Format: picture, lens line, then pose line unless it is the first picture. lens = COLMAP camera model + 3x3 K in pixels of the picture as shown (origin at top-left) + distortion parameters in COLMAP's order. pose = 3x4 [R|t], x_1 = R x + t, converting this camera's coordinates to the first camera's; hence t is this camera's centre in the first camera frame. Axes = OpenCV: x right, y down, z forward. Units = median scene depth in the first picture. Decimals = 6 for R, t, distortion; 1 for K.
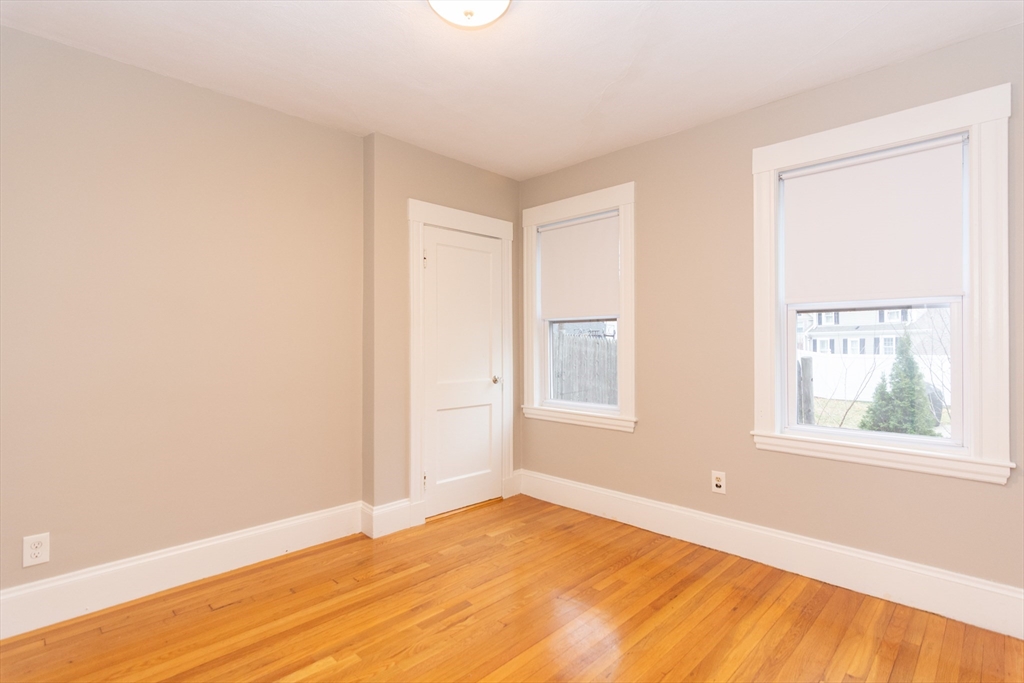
lens RADIAL K [[503.3, 0, 502.3], [0, 503.3, 341.8], [0, 0, 1]] dist [0.002245, 0.000945]
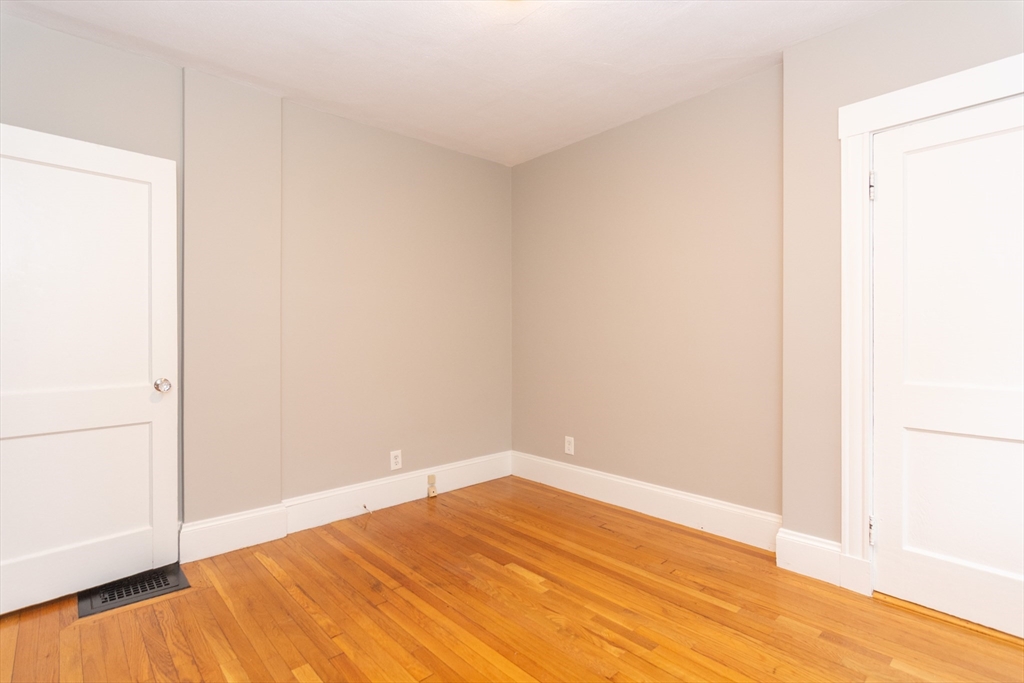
lens RADIAL K [[503.3, 0, 519.6], [0, 503.3, 331.4], [0, 0, 1]] dist [0.002245, 0.000945]
pose [[-0.036340, -0.002776, -0.999336, 0.551434], [0.009397, 0.999951, -0.003120, 0.019362], [0.999295, -0.009504, -0.036313, 0.623879]]
